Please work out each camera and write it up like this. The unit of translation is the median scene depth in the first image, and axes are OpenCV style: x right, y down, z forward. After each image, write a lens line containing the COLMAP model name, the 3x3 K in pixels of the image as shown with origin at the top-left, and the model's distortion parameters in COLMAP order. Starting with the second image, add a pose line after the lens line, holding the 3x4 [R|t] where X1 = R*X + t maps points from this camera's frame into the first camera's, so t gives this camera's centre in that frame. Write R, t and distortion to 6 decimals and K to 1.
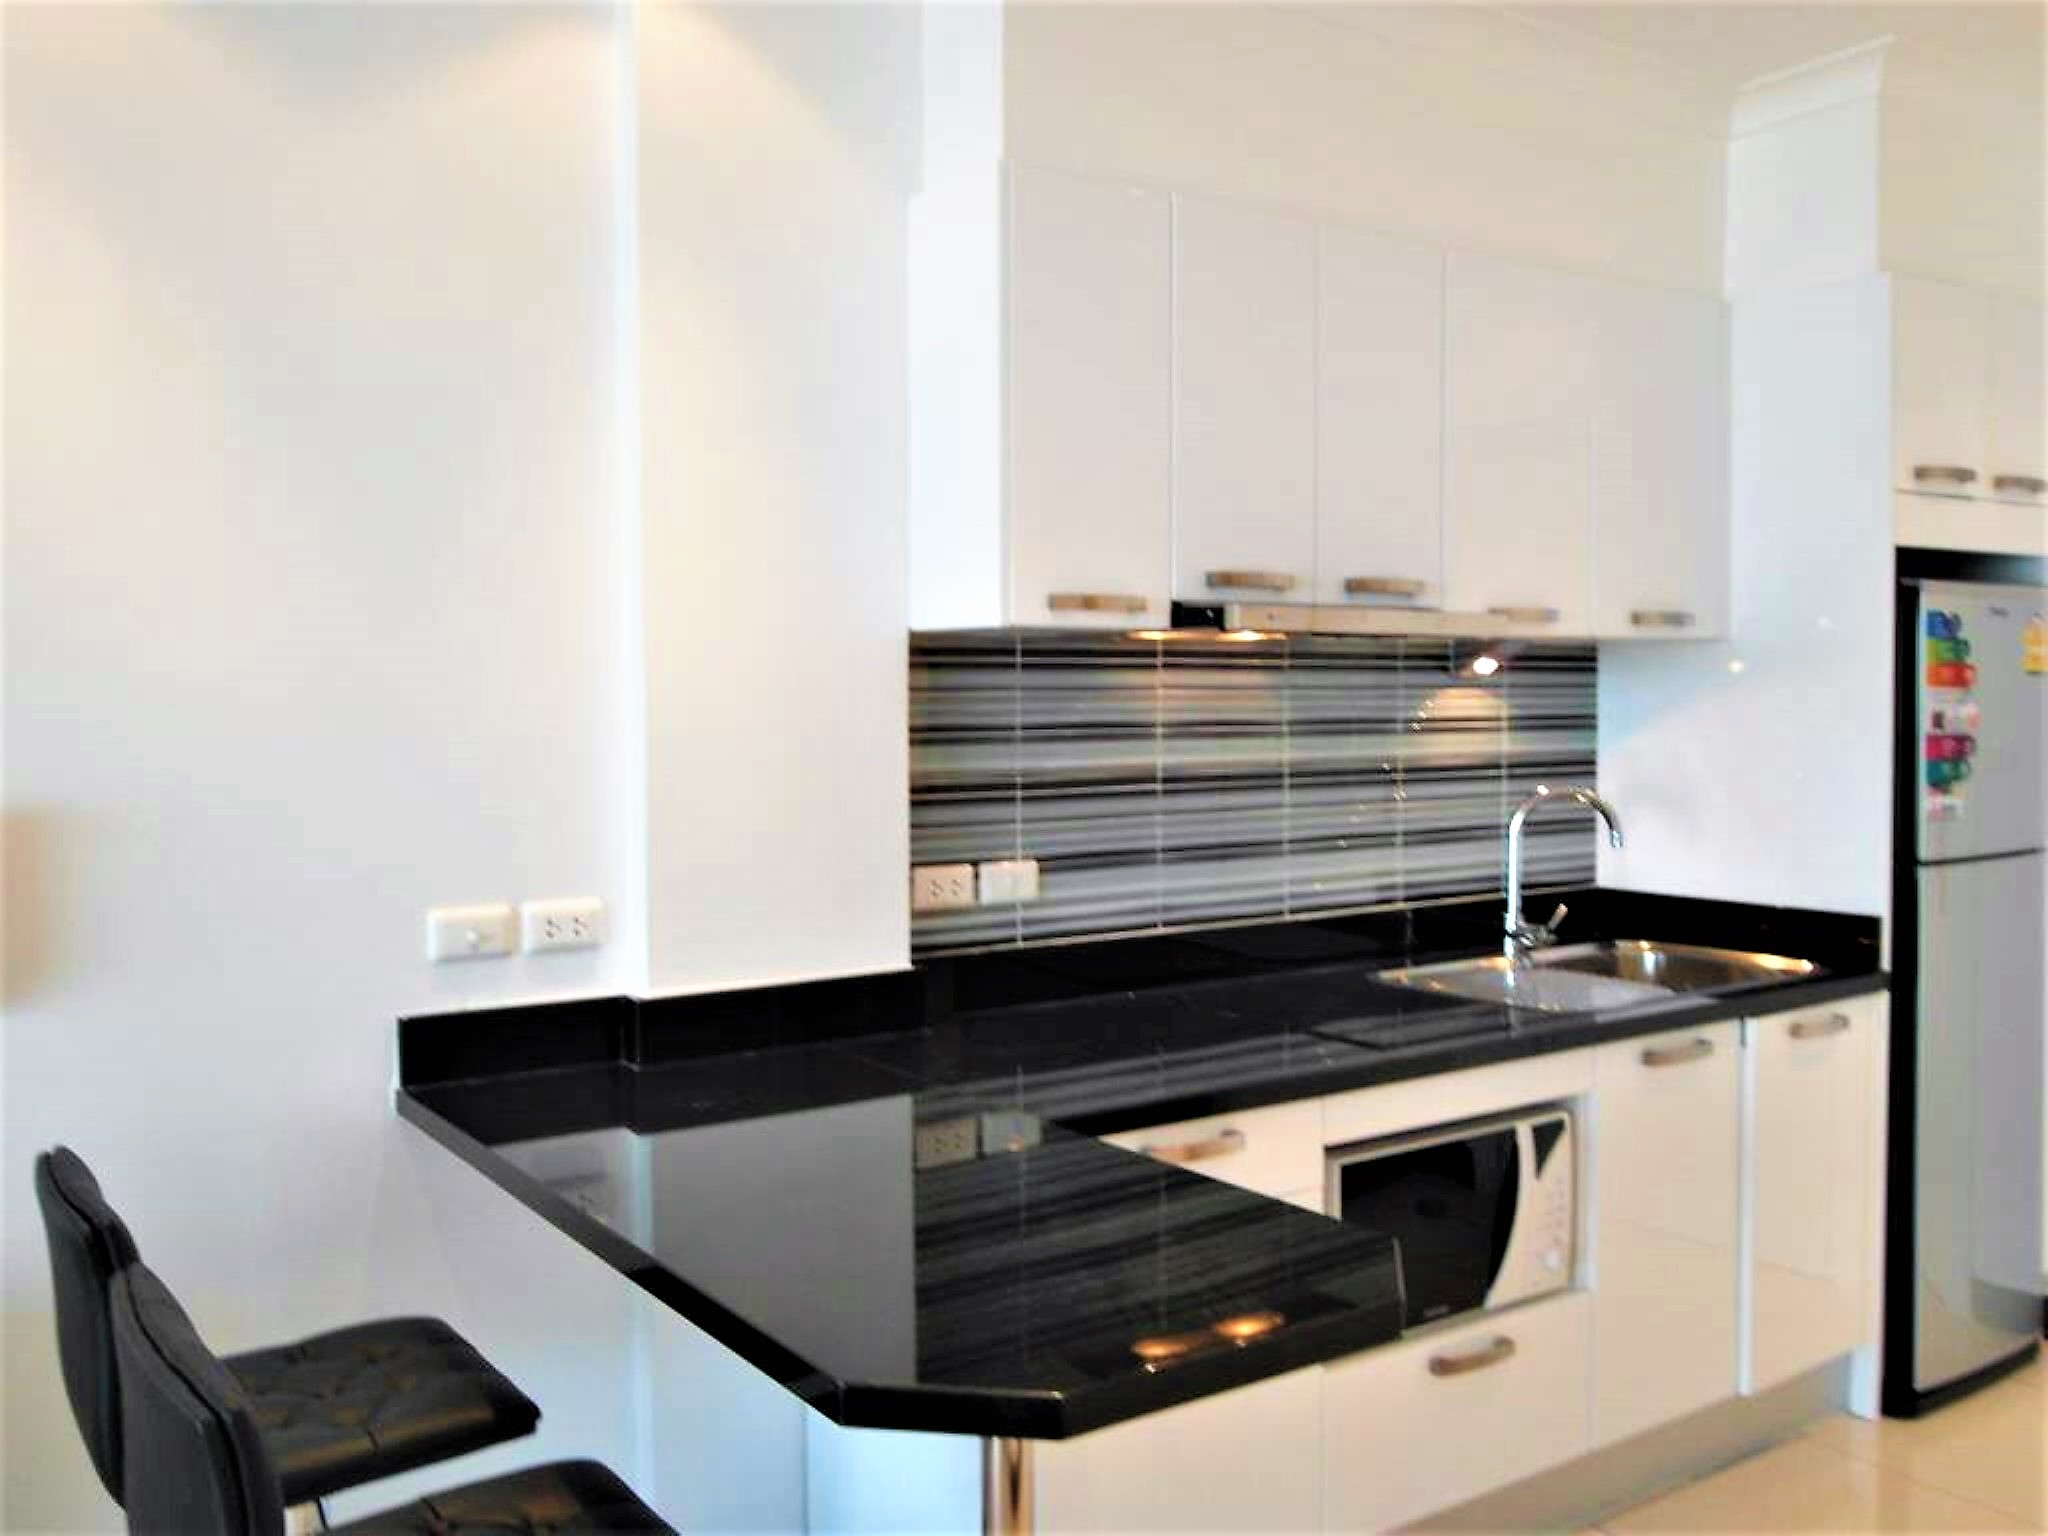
lens RADIAL K [[1735.7, 0, 1016.7], [0, 1735.7, 746.1], [0, 0, 1]] dist [-0.009219, -0.043827]
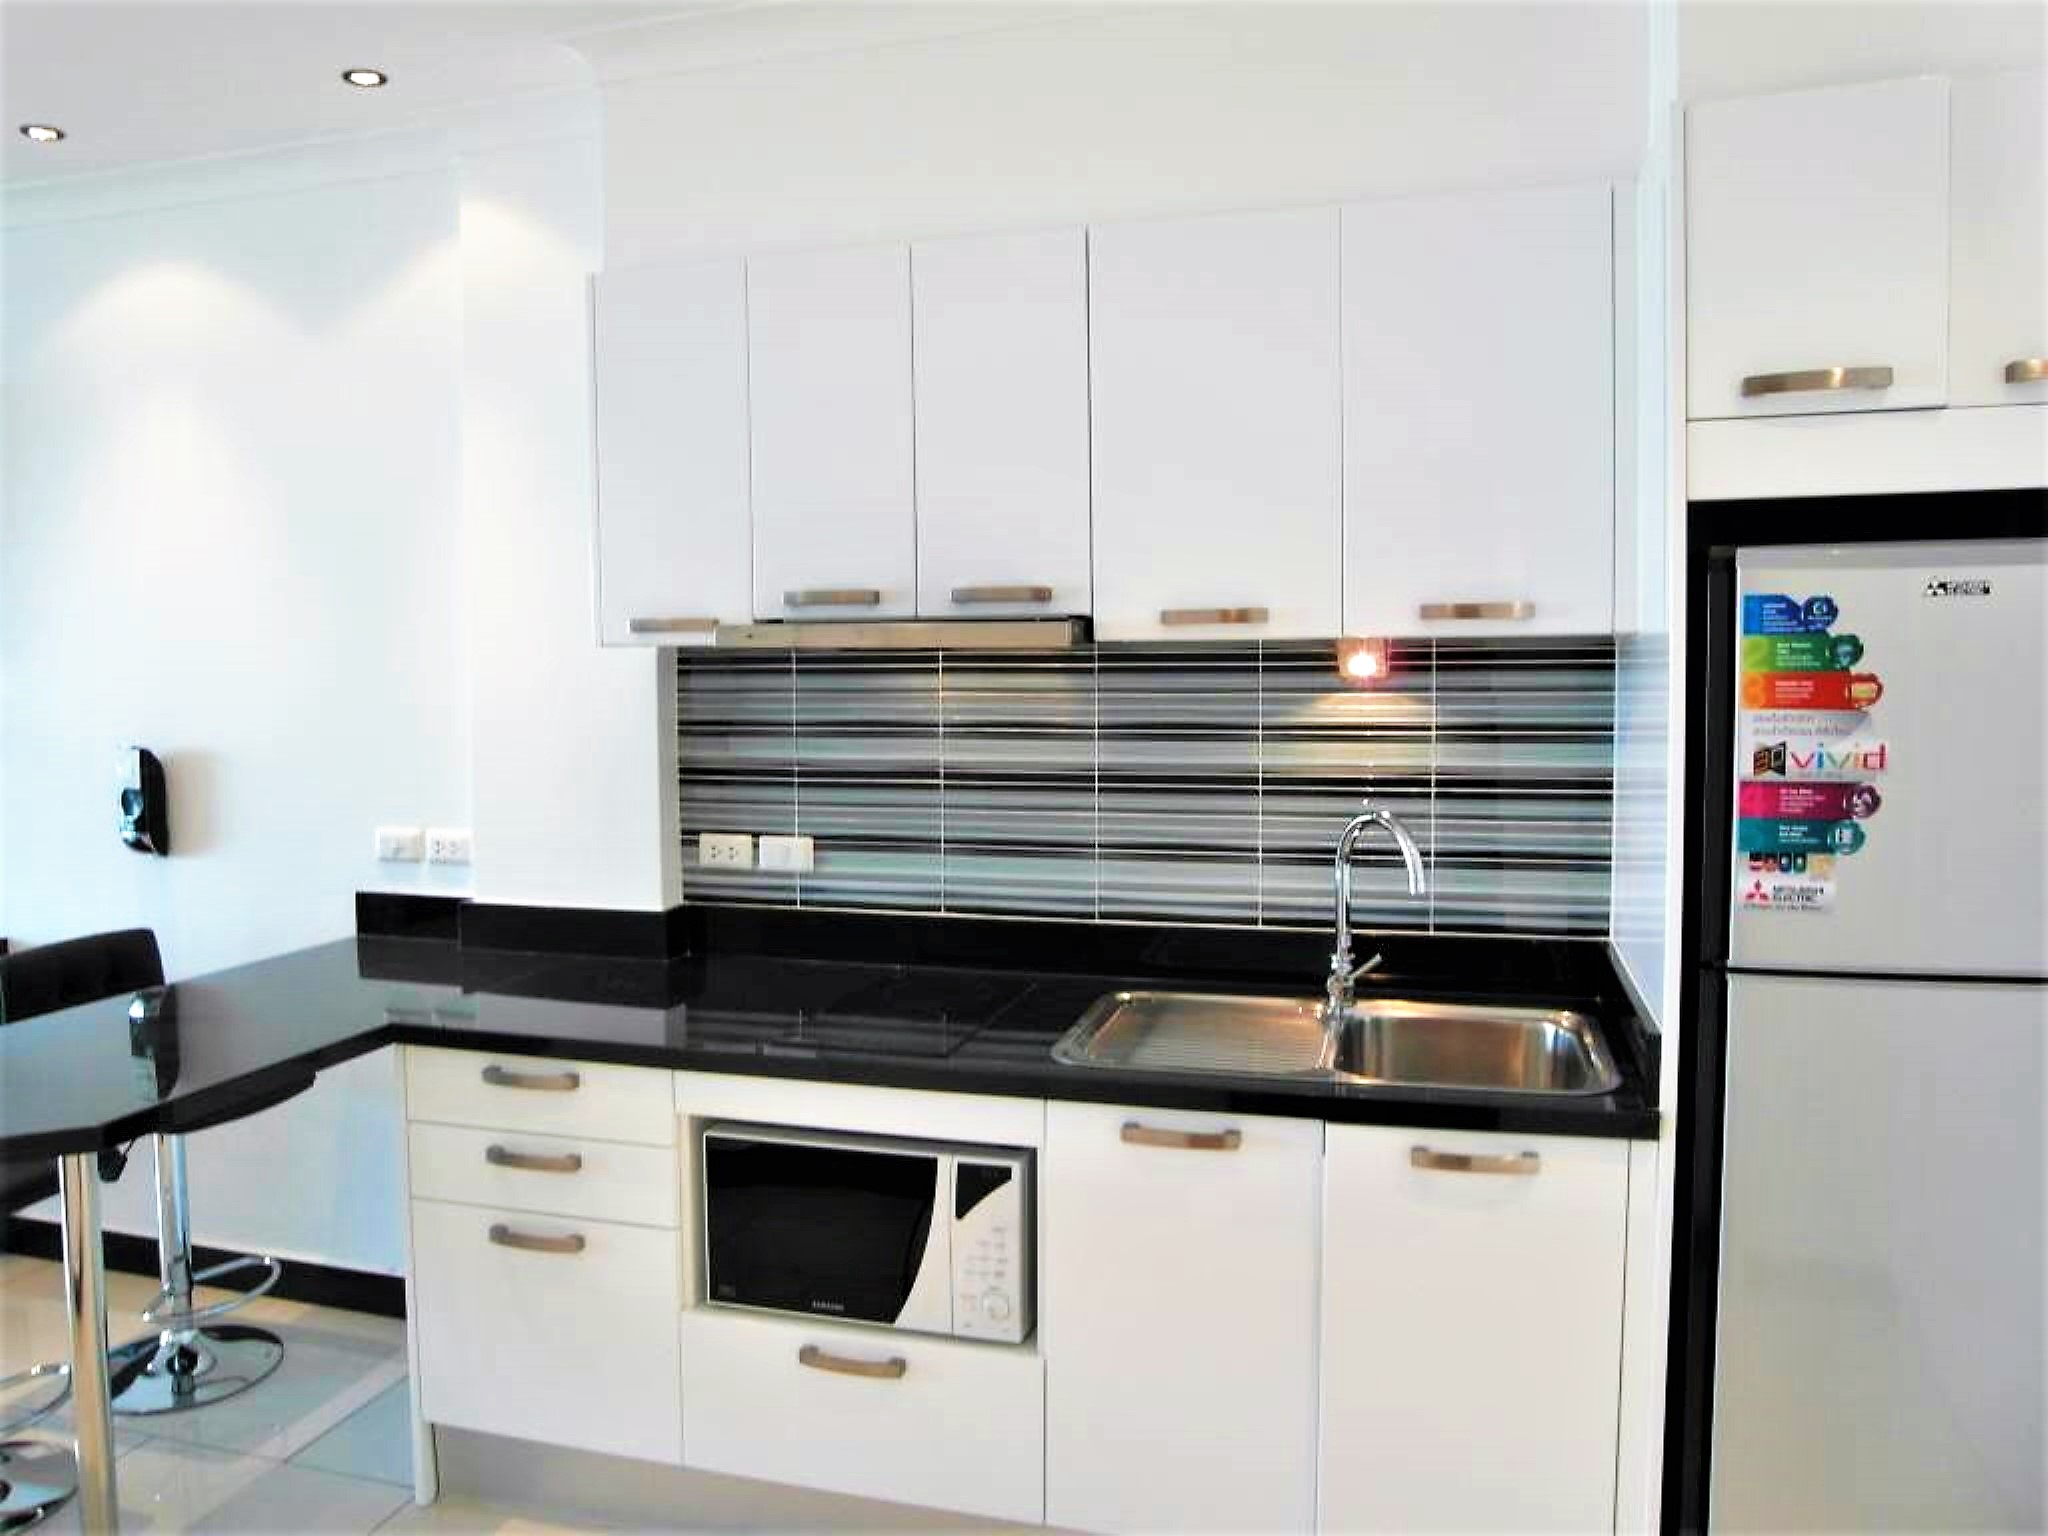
lens RADIAL K [[1466.2, 0, 986.5], [0, 1466.2, 719.2], [0, 0, 1]] dist [-0.078010, 0.002860]
pose [[0.633639, 0.034632, -0.772853, 0.800084], [-0.017213, 0.999381, 0.030670, -0.043829], [0.773437, -0.006131, 0.633843, 0.439537]]
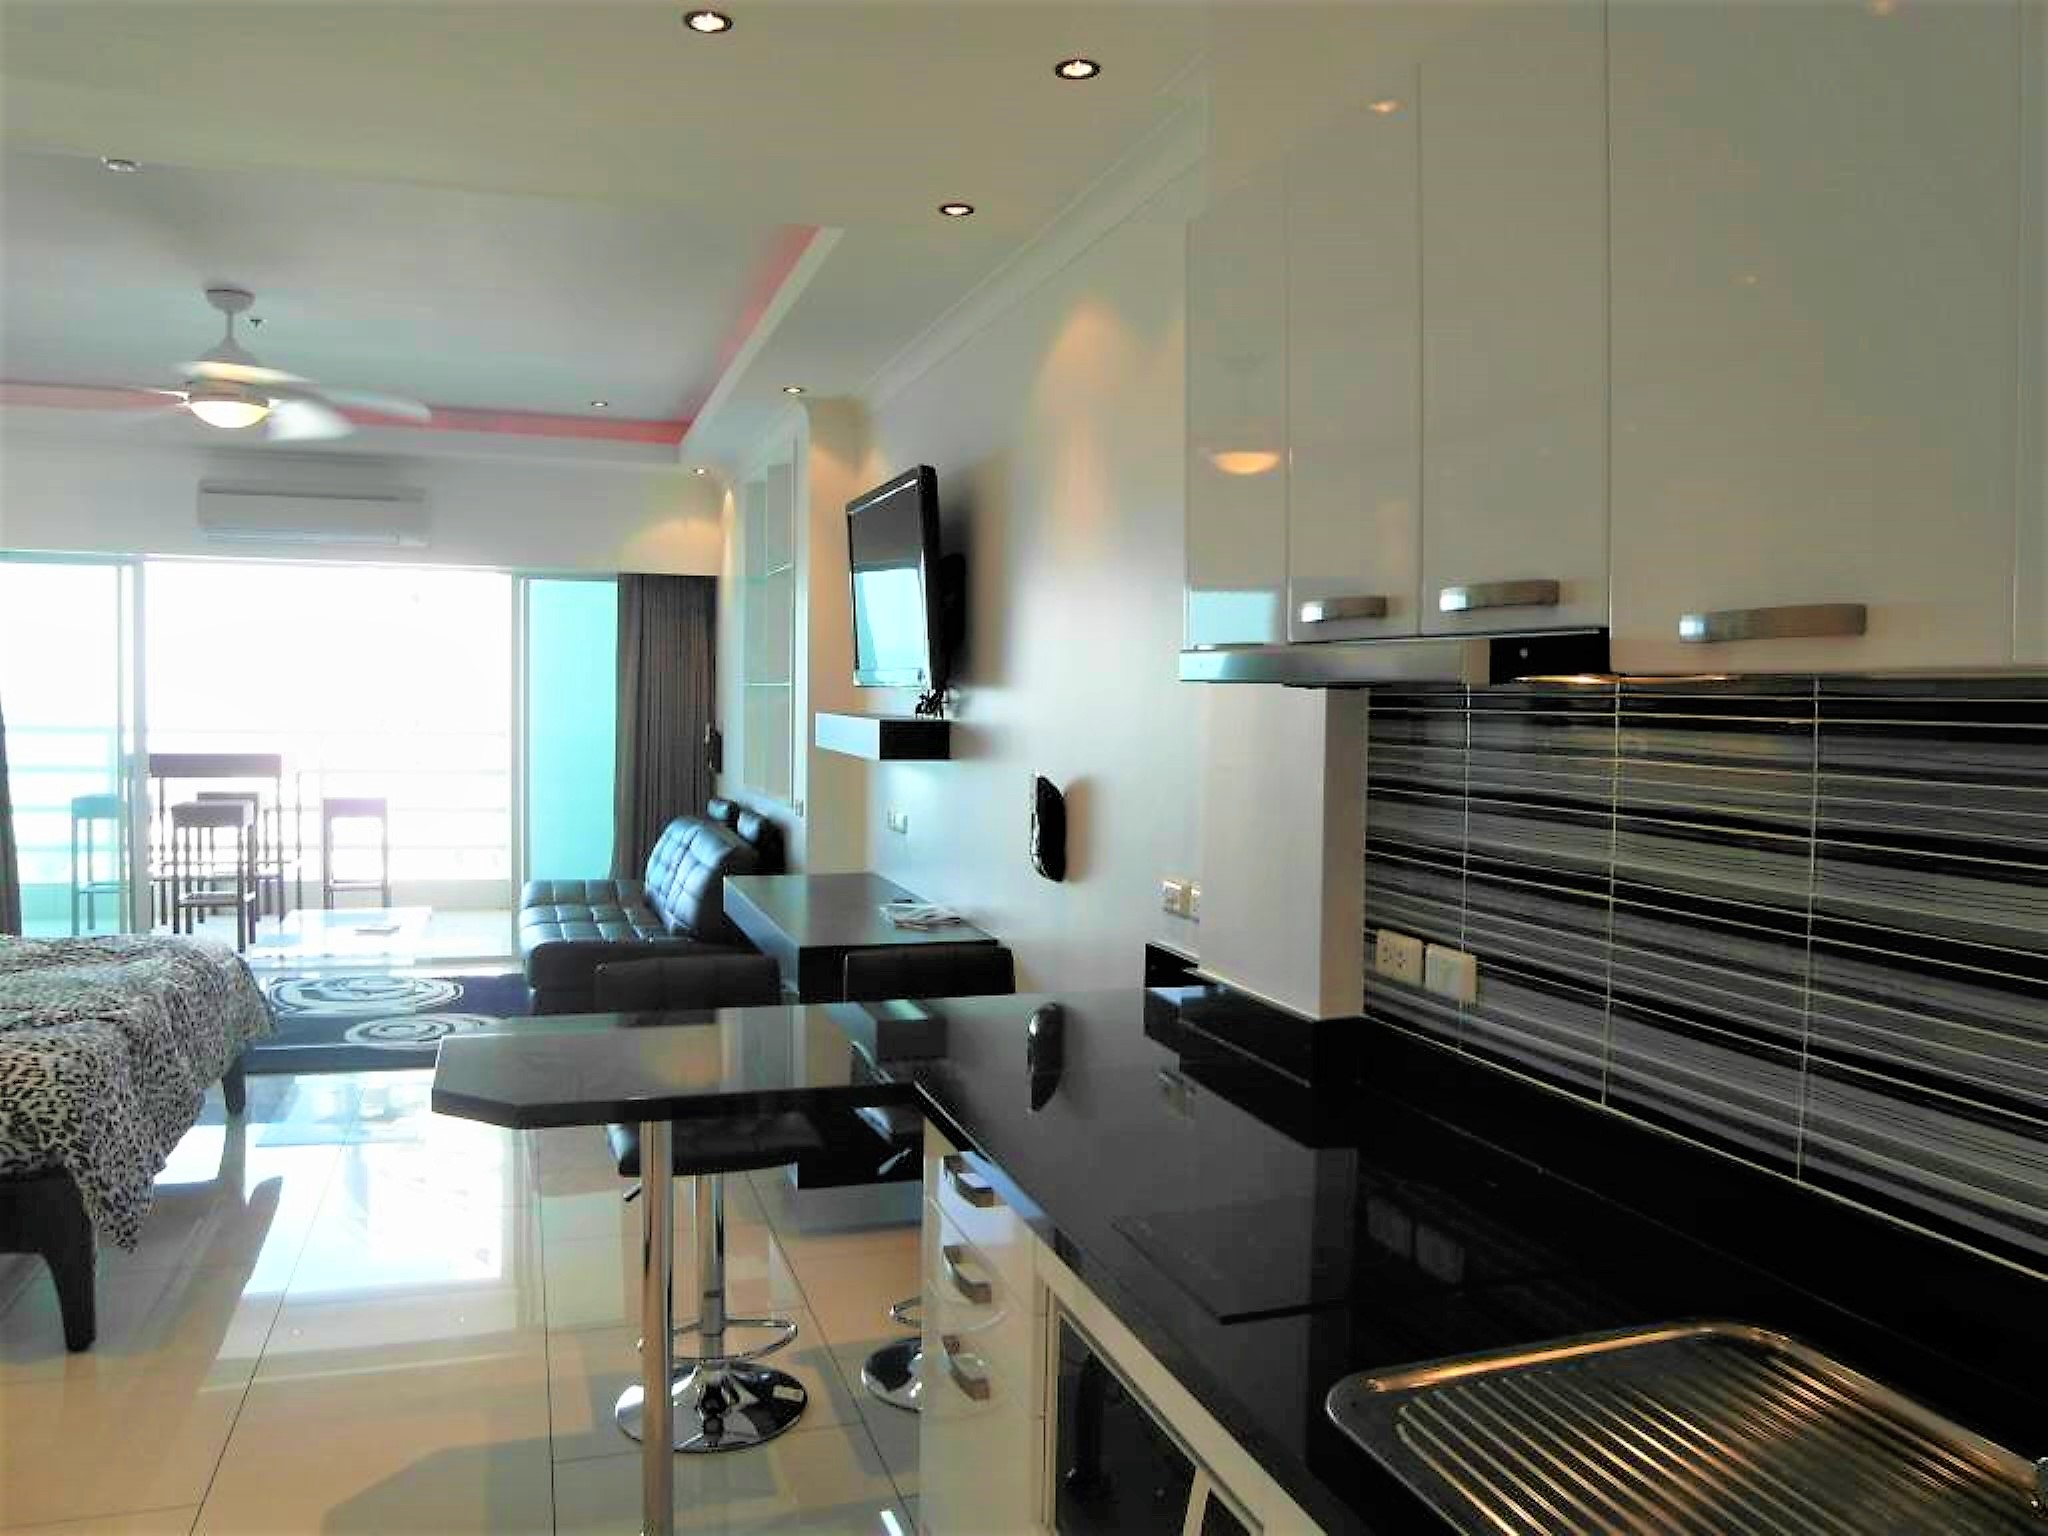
lens RADIAL K [[1466.2, 0, 1023.8], [0, 1466.2, 749.7], [0, 0, 1]] dist [-0.078010, 0.002860]
pose [[-0.275668, 0.038552, -0.960479, 0.687486], [-0.033920, 0.998183, 0.049801, -0.055553], [0.960654, 0.046308, -0.273859, 0.924240]]
